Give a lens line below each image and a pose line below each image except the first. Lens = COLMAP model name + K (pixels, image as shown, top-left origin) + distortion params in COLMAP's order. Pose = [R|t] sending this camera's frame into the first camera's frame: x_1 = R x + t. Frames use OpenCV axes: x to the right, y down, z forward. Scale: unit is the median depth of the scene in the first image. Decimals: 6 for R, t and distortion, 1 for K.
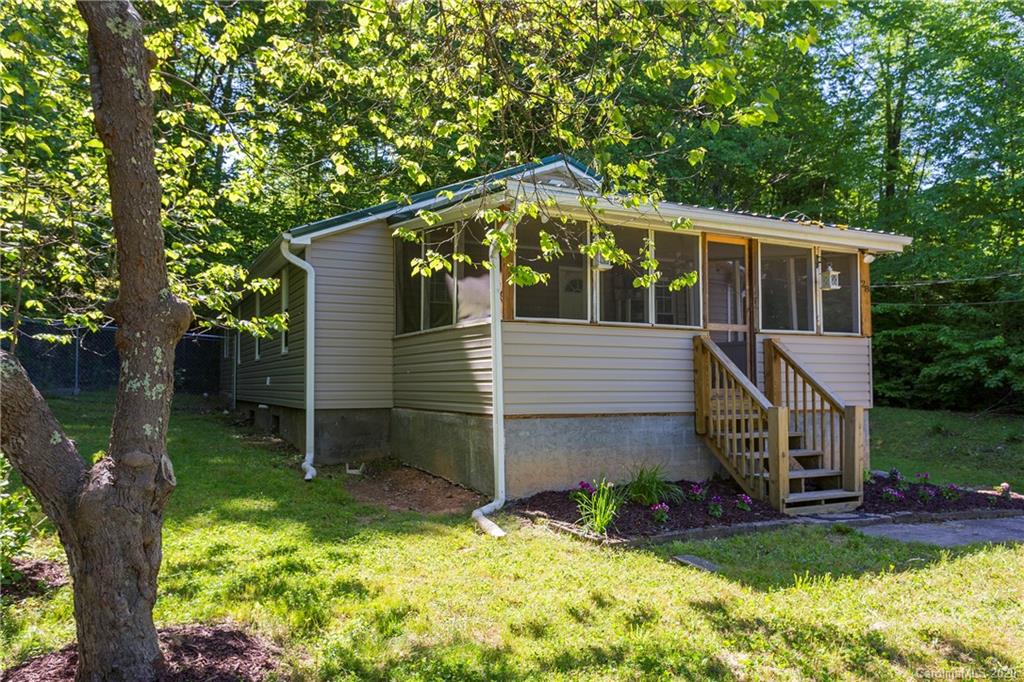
lens RADIAL K [[720.6, 0, 510.9], [0, 720.6, 343.0], [0, 0, 1]] dist [0.004562, 0.001055]
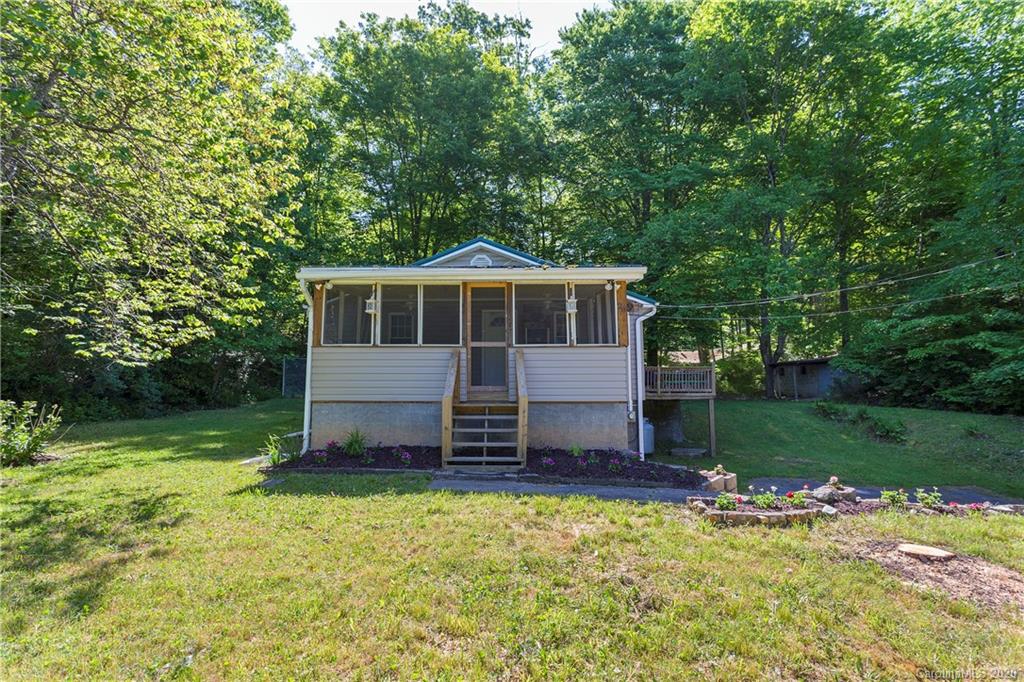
lens RADIAL K [[494.0, 0, 512.7], [0, 494.0, 337.8], [0, 0, 1]] dist [-0.002701, 0.001561]
pose [[0.889108, -0.055122, -0.454365, 0.879513], [0.026957, 0.997305, -0.068241, 0.038974], [0.456902, 0.048425, 0.888198, 0.140691]]
